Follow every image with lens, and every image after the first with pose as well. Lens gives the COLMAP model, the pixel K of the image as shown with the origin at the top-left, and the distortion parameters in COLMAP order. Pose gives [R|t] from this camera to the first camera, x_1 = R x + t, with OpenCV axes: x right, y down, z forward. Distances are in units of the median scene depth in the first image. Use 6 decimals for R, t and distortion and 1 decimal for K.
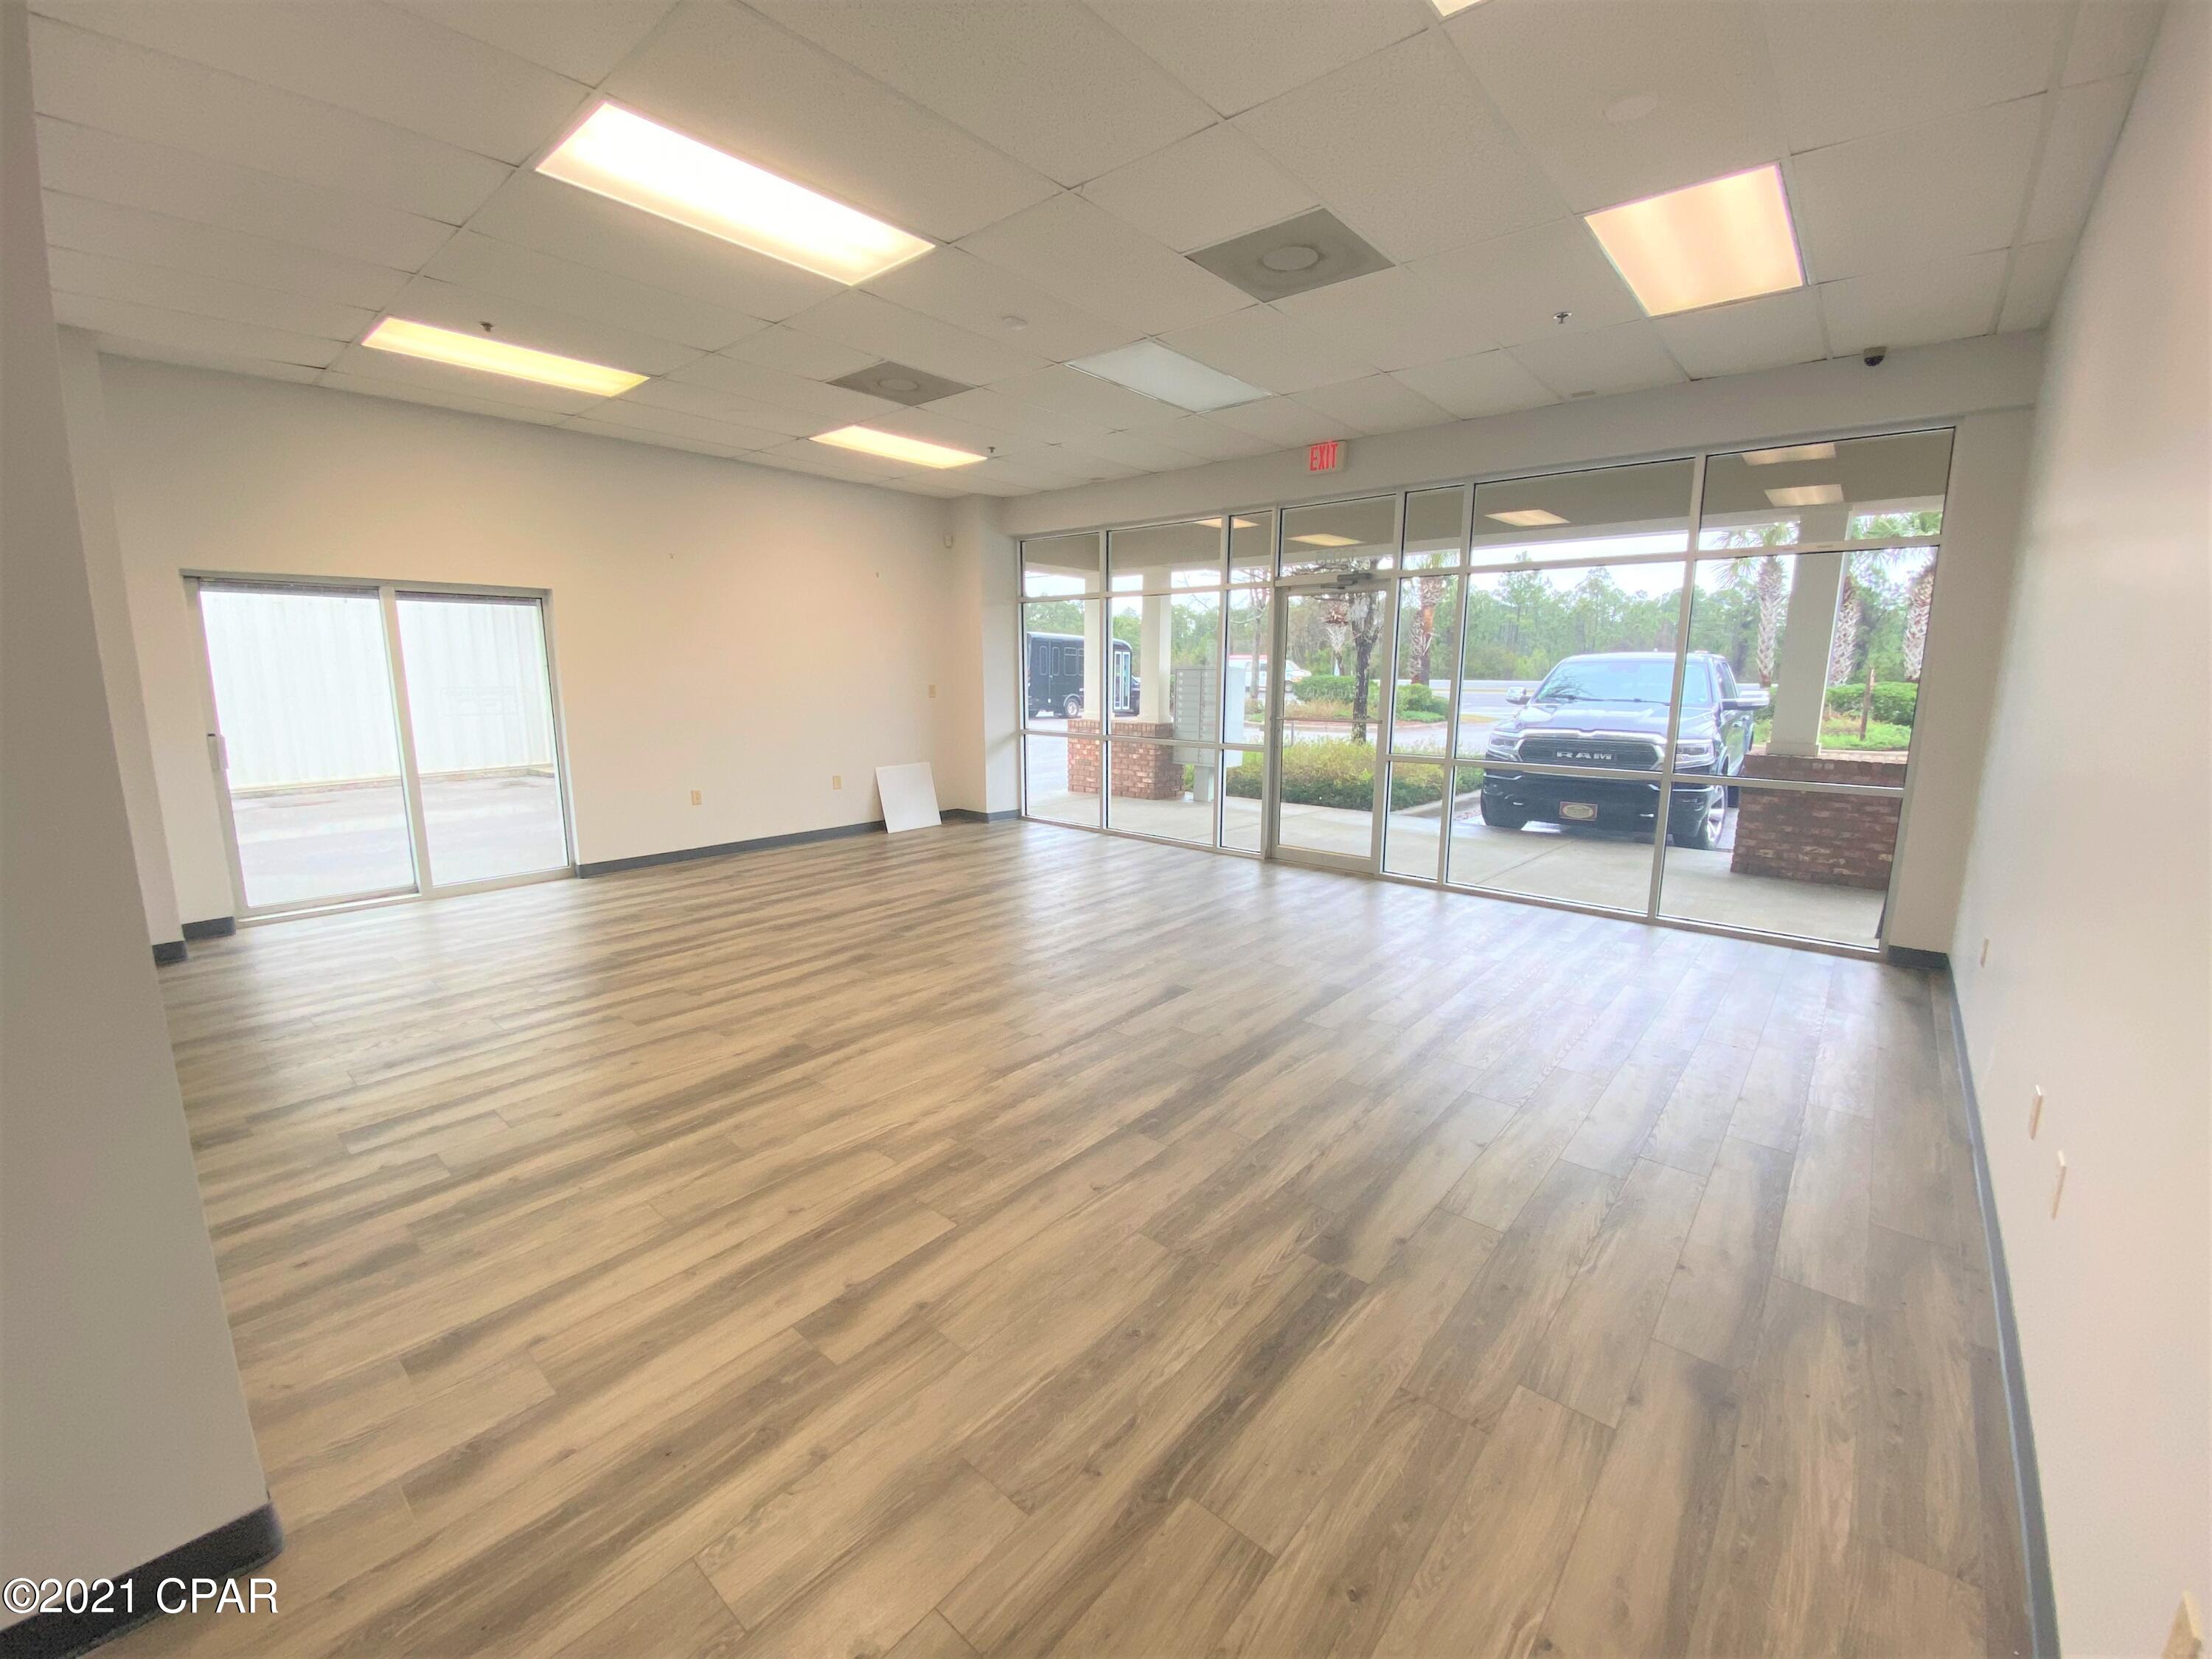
lens RADIAL K [[894.7, 0, 1111.5], [0, 894.7, 825.4], [0, 0, 1]] dist [-0.010153, -0.001549]
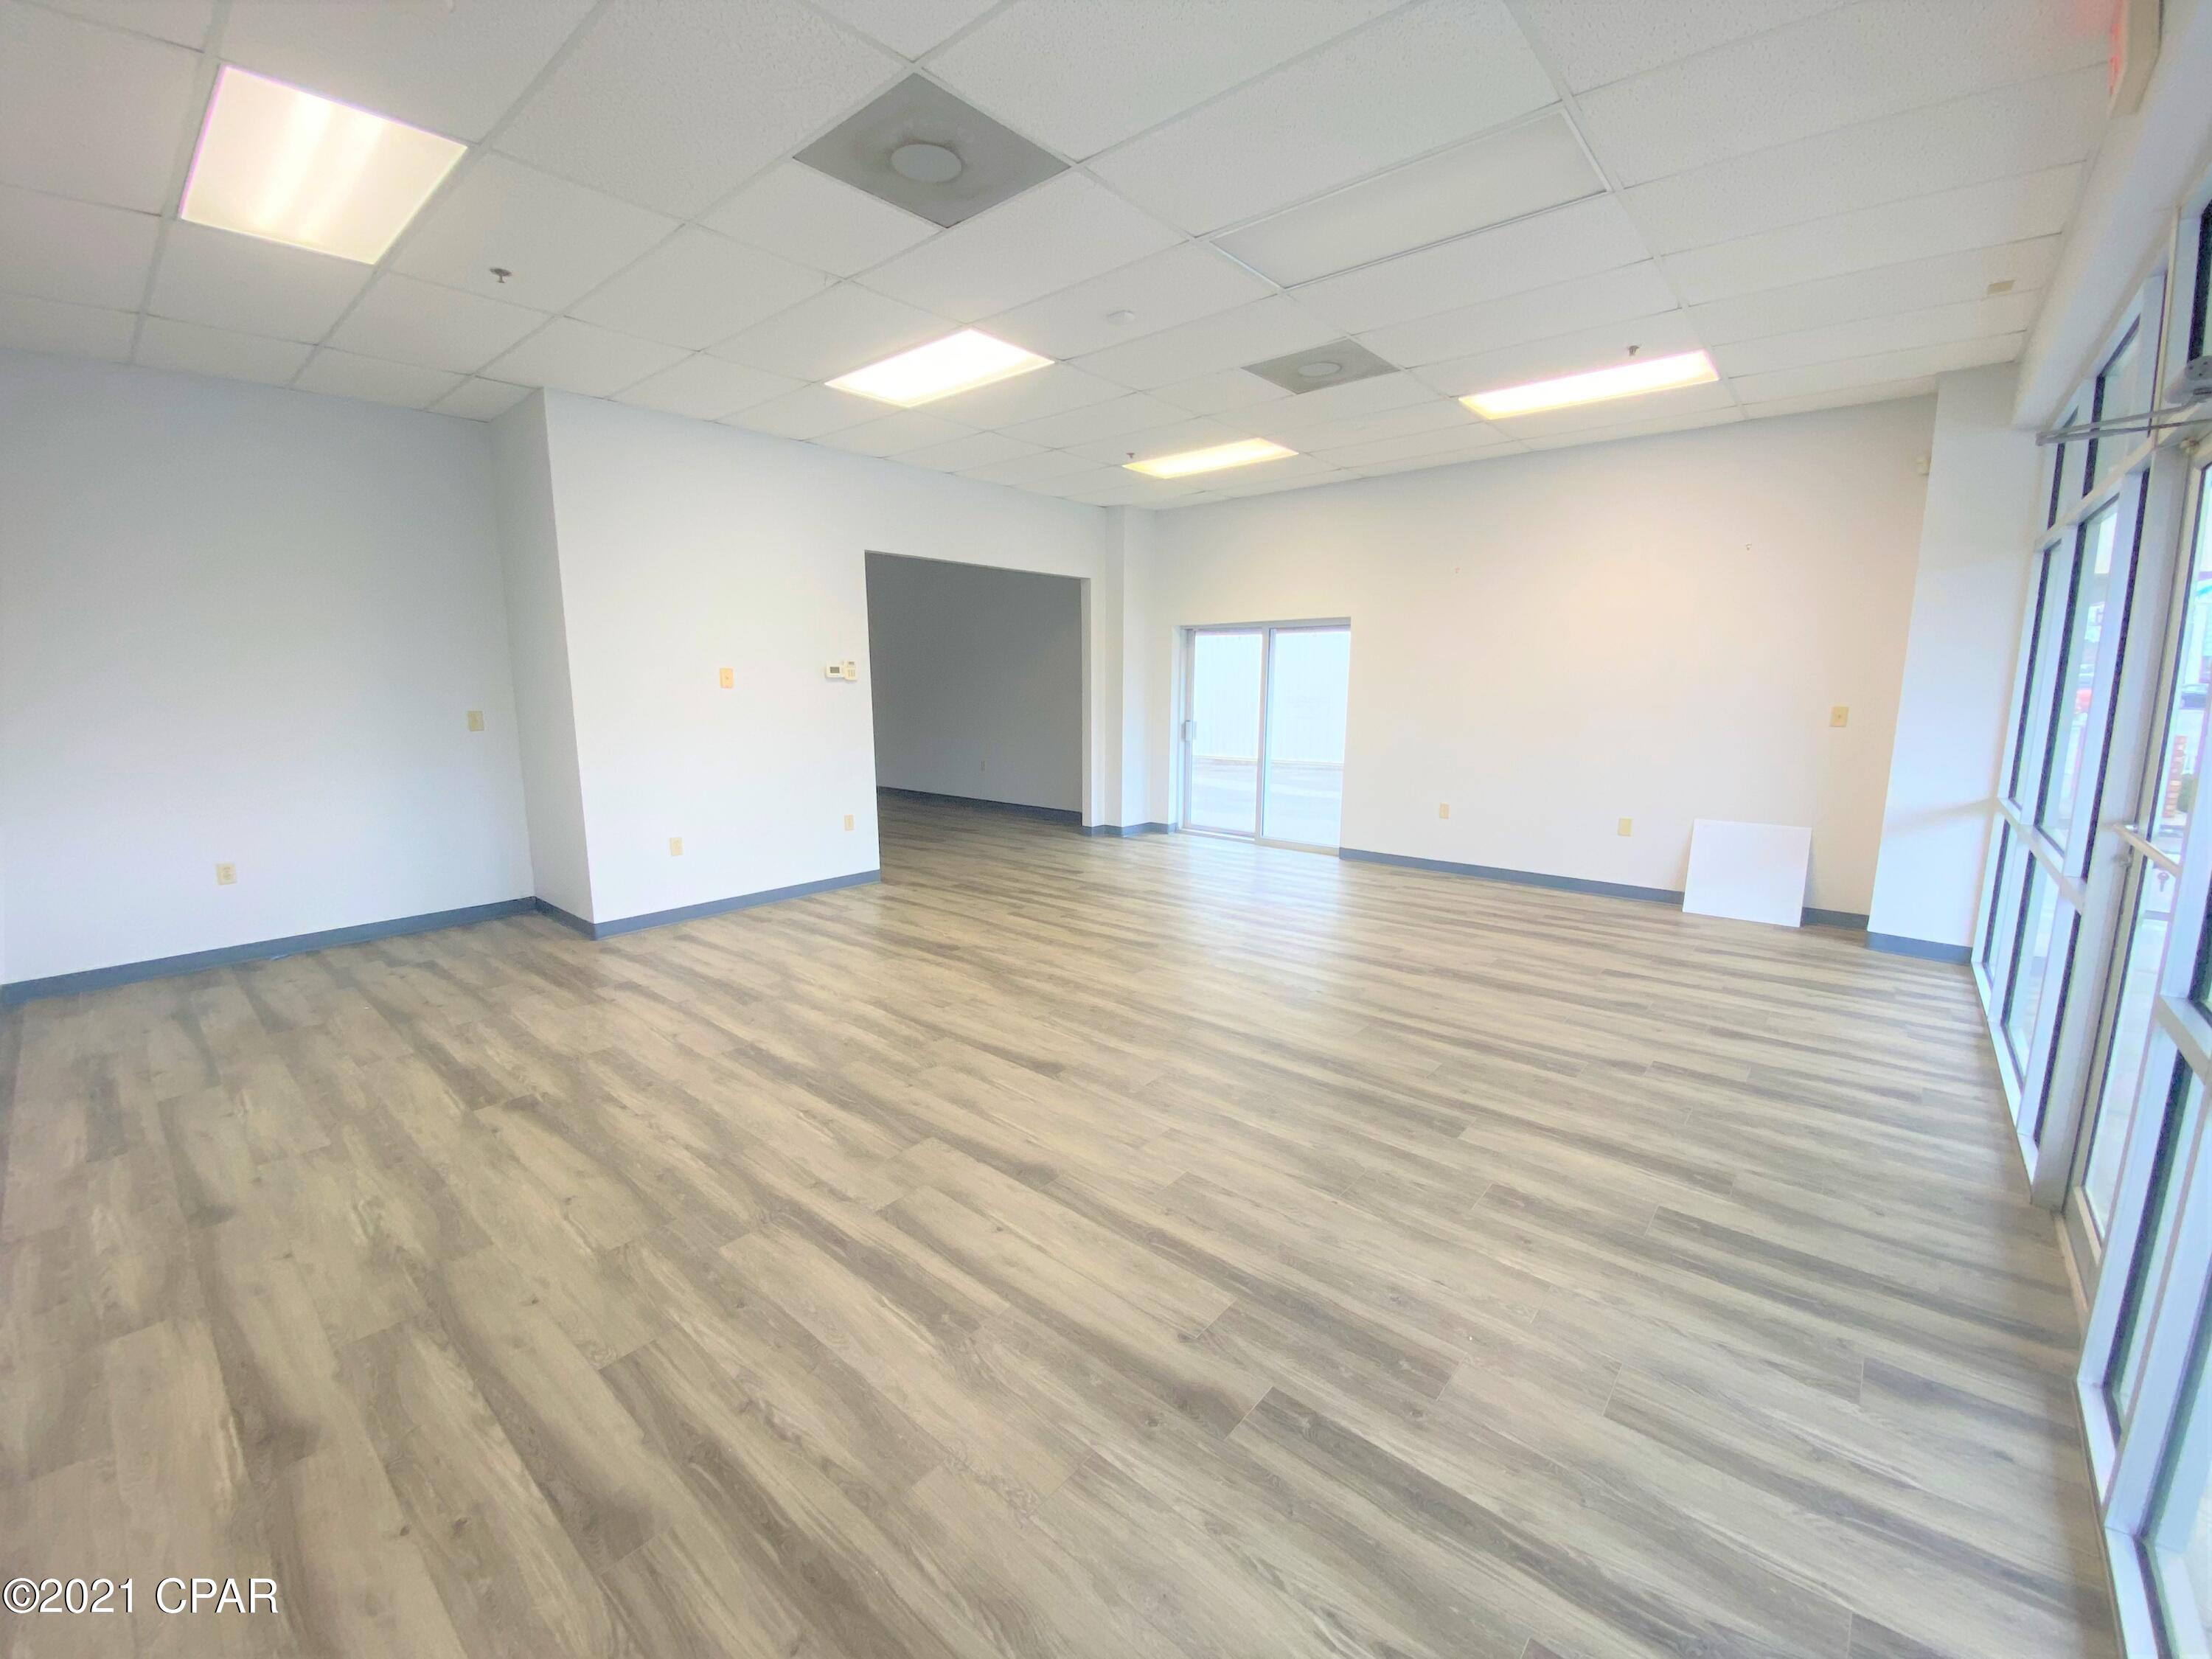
lens RADIAL K [[894.7, 0, 1114.9], [0, 894.7, 819.5], [0, 0, 1]] dist [-0.010153, -0.001549]
pose [[-0.001646, 0.151517, -0.988453, 0.873349], [-0.172883, 0.973528, 0.149517, -0.177408], [0.984941, 0.171133, 0.024592, 1.024058]]
